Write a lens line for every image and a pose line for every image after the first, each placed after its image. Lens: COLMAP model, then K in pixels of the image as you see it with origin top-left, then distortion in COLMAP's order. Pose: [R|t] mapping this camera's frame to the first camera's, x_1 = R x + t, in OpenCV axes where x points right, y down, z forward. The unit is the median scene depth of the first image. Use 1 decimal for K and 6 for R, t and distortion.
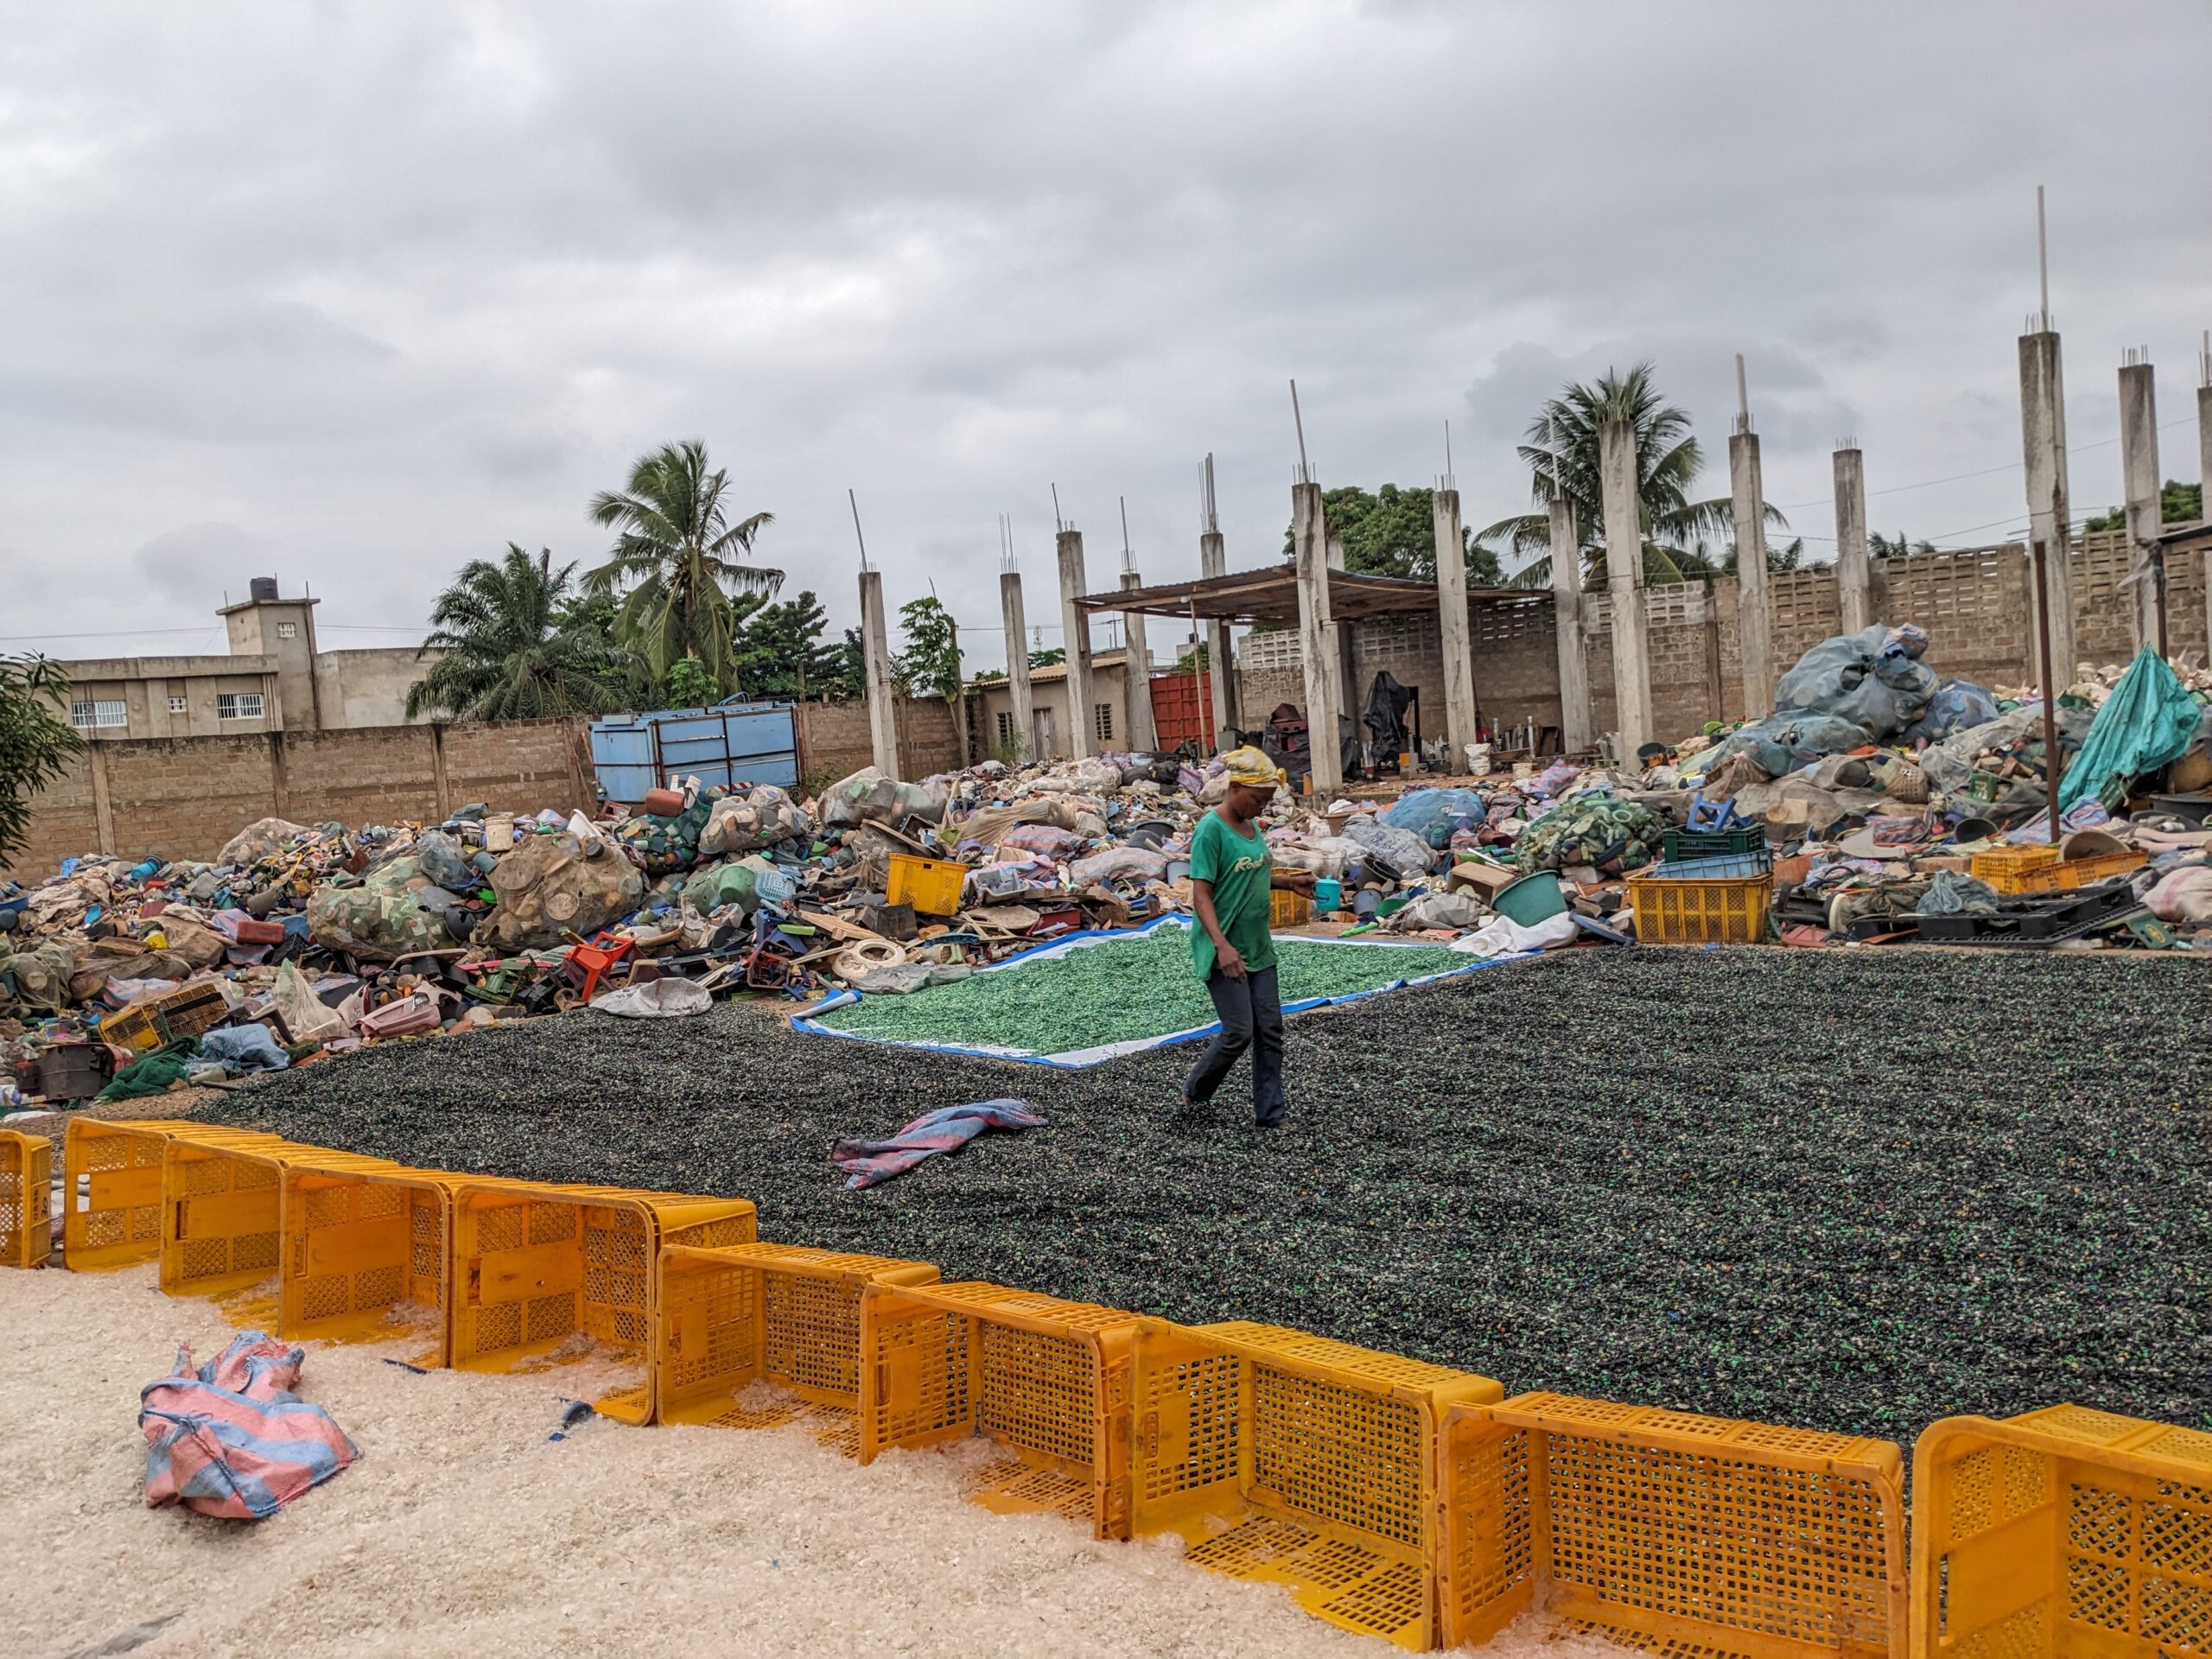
lens RADIAL K [[1712.9, 0, 1058.9], [0, 1712.9, 823.0], [0, 0, 1]] dist [0.102286, -0.164219]
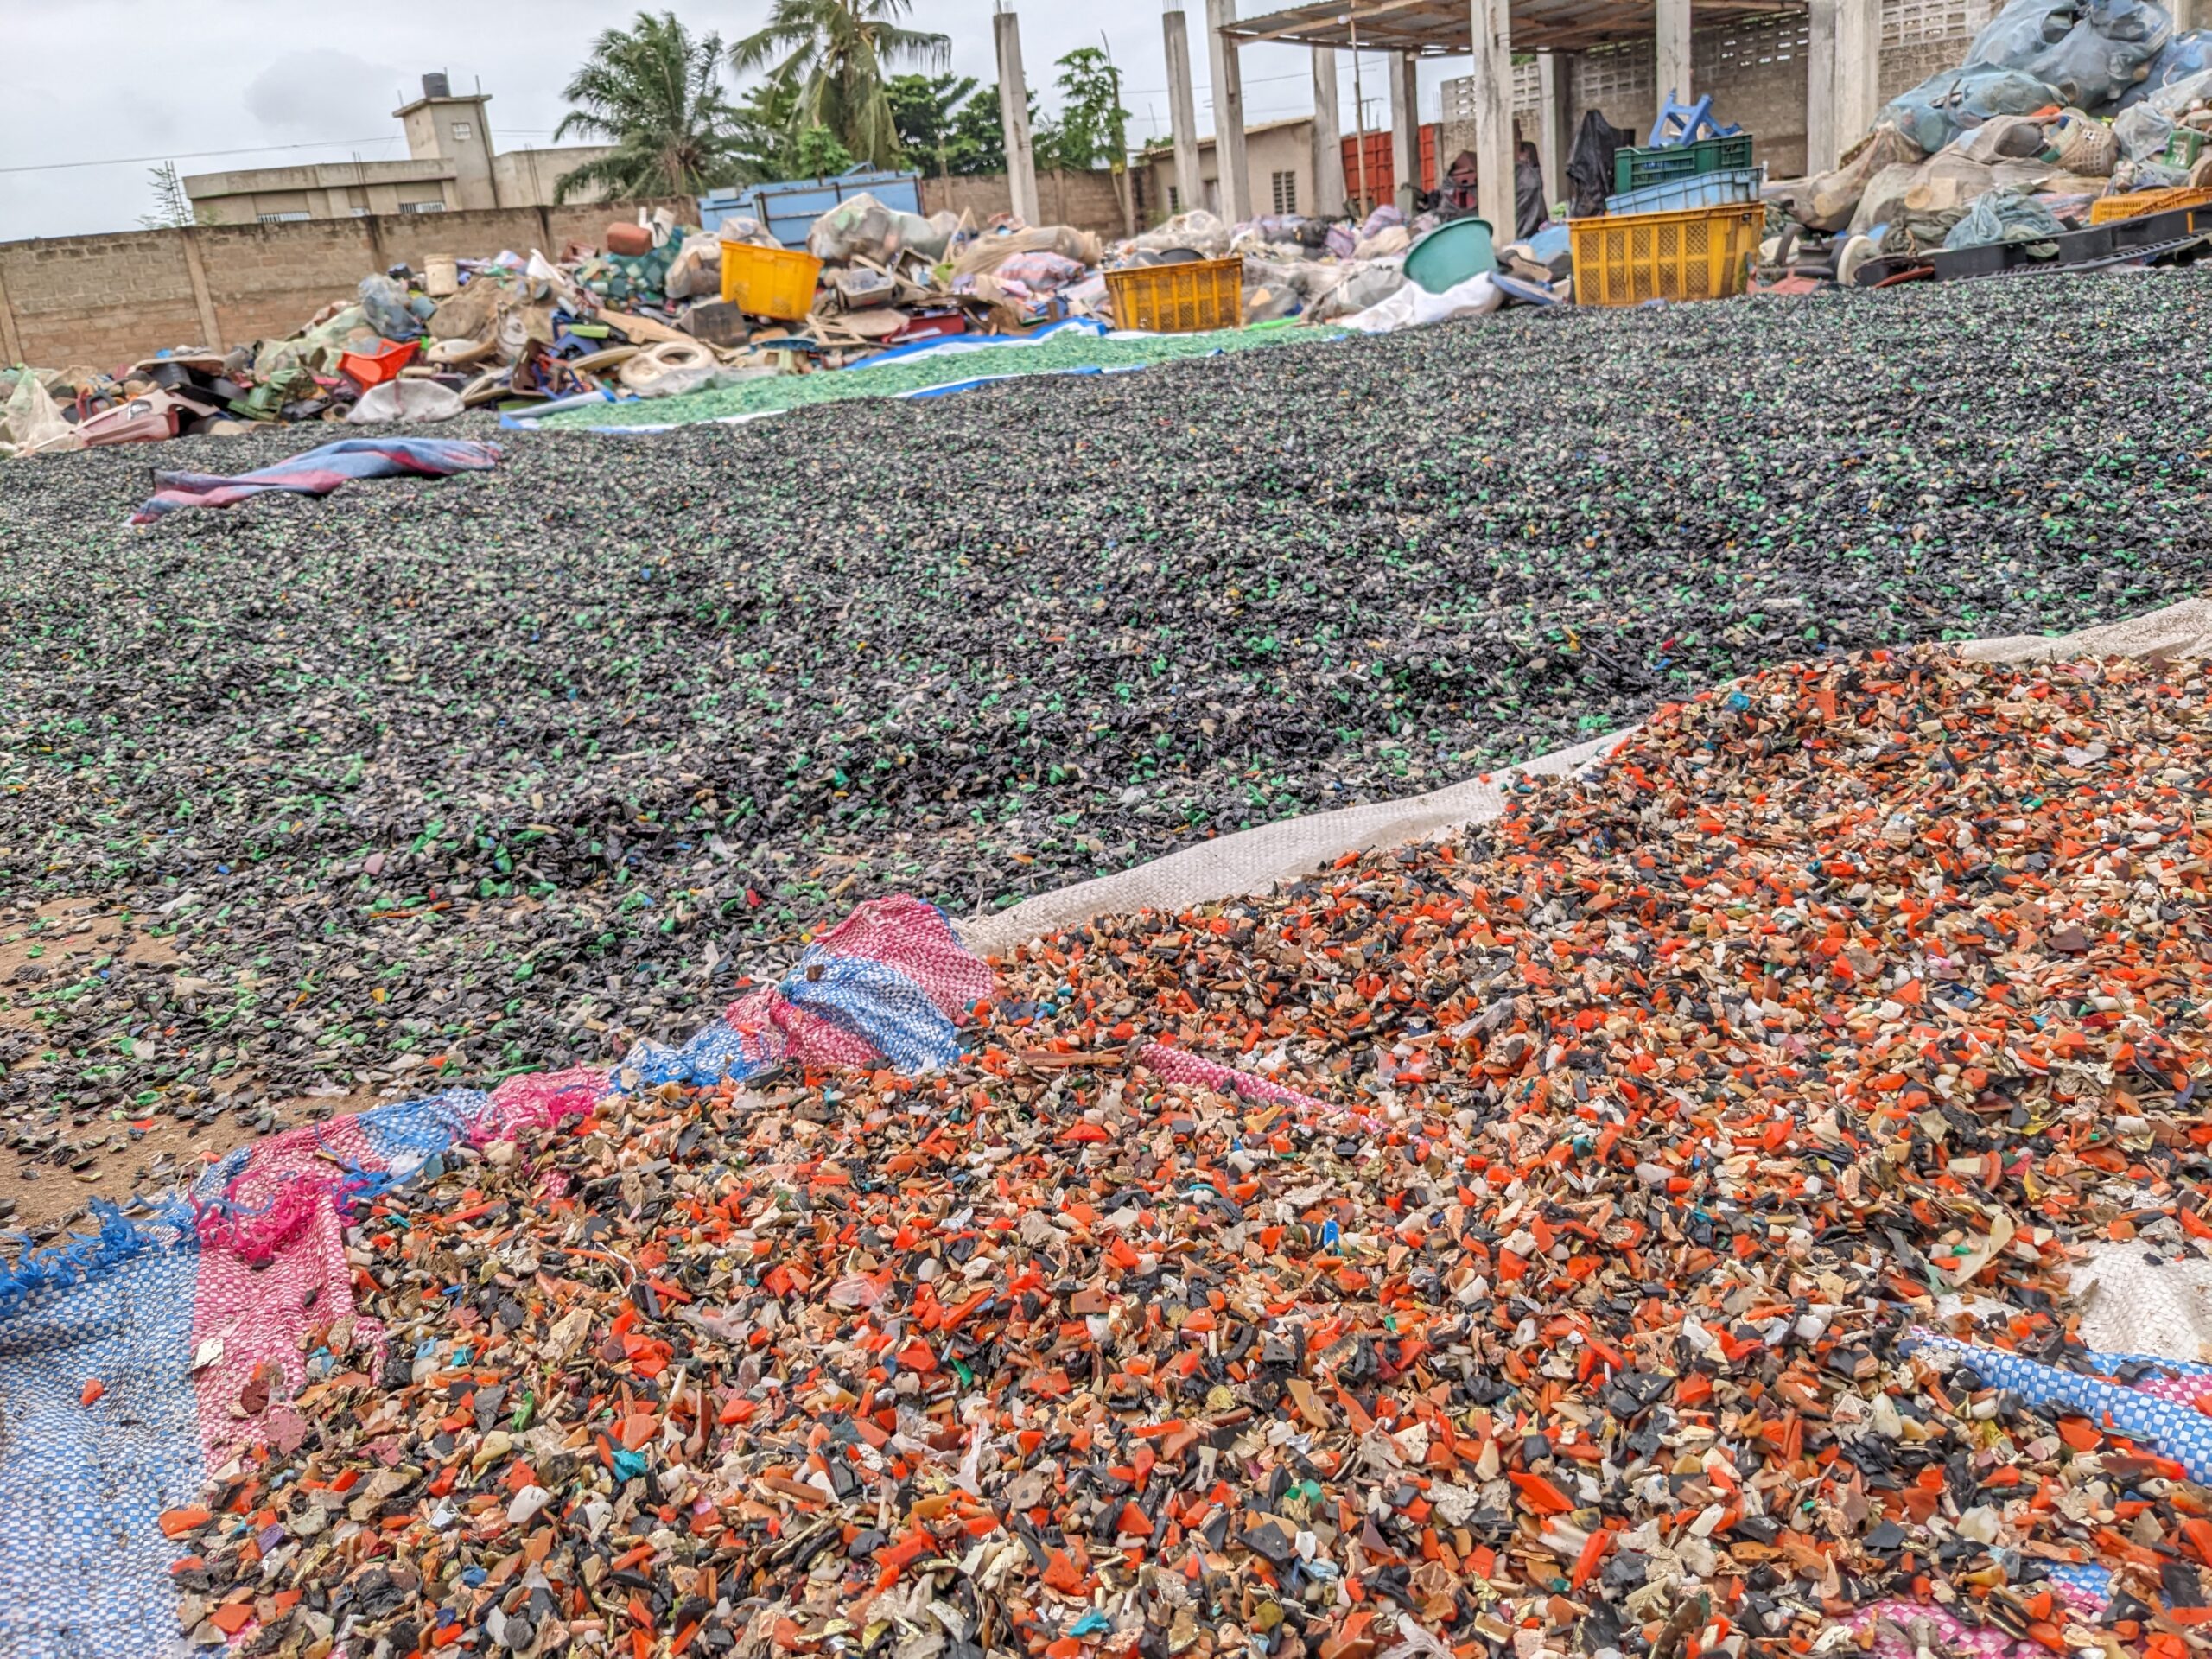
lens RADIAL K [[1733.6, 0, 1106.0], [0, 1733.6, 829.5], [0, 0, 1]] dist [0.048529, -0.080803]
pose [[0.991272, 0.018437, -0.130536, 0.072645], [0.016504, 0.965026, 0.261632, 0.026869], [0.130794, -0.261503, 0.956300, 0.054061]]
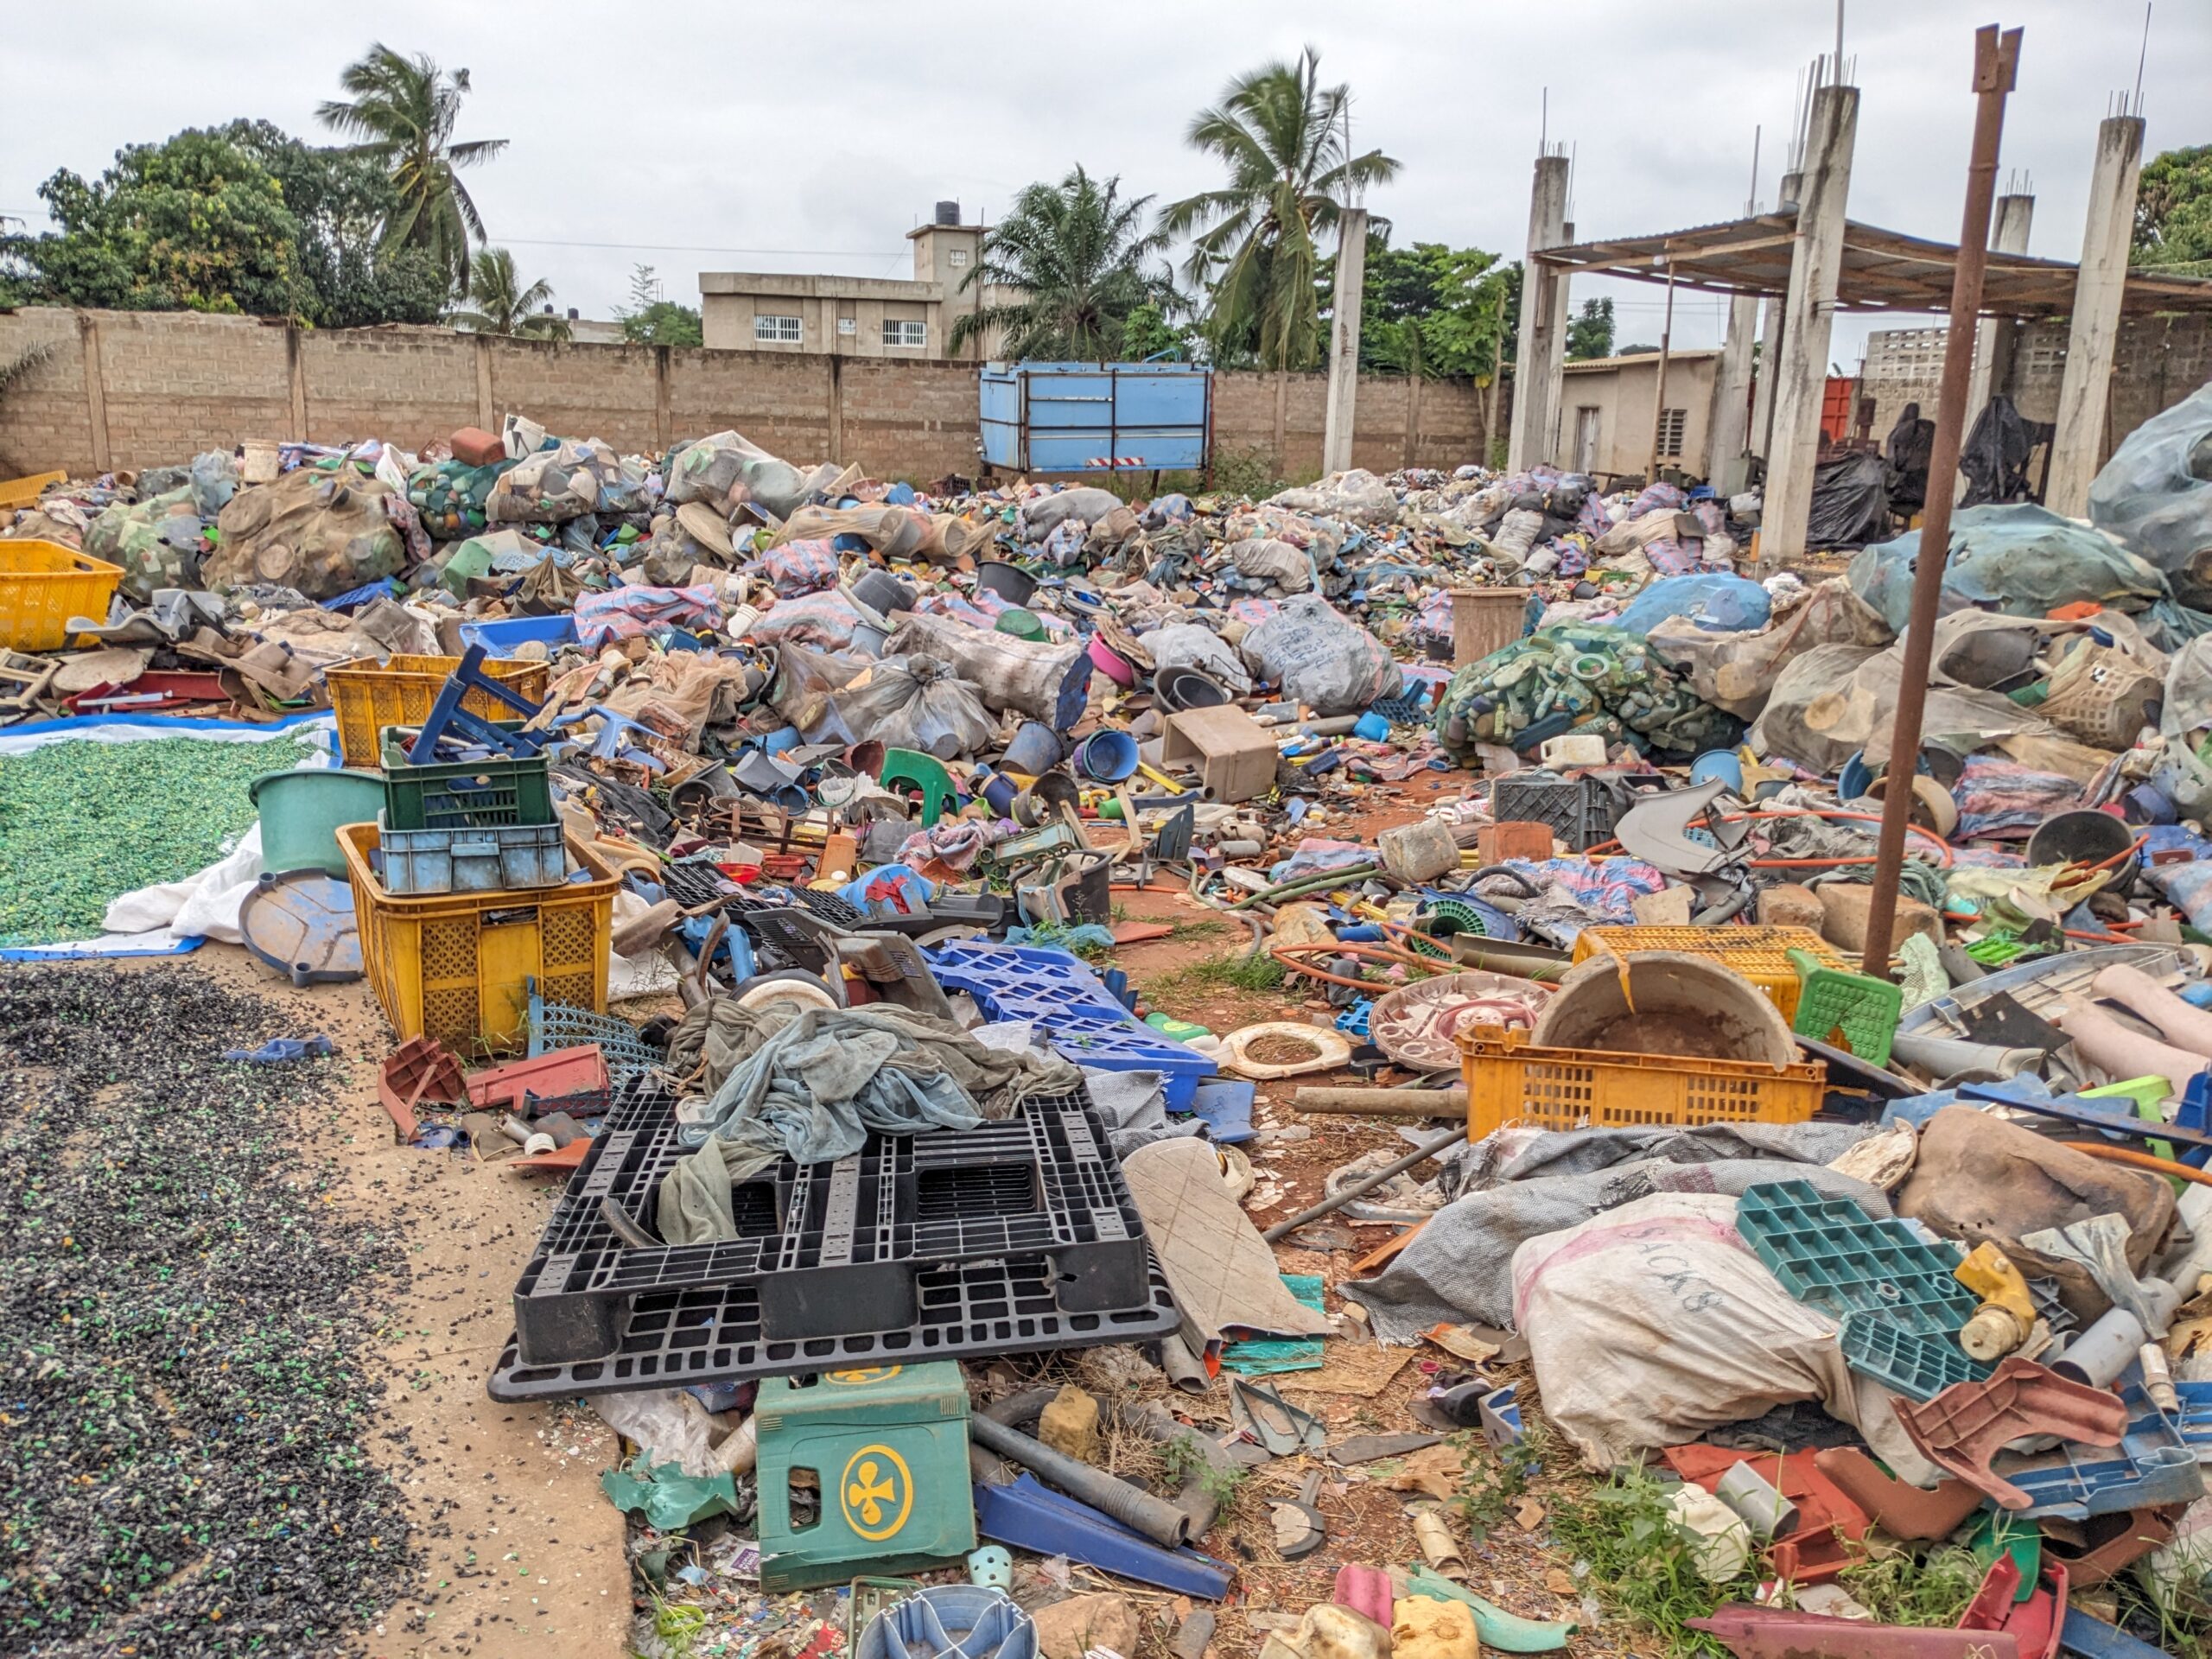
lens RADIAL K [[1733.6, 0, 1106.0], [0, 1733.6, 829.5], [0, 0, 1]] dist [0.048529, -0.080803]
pose [[0.885294, 0.202370, -0.418689, 0.207785], [-0.123122, 0.970217, 0.208613, -0.023601], [0.448436, -0.133134, 0.883844, 0.222003]]
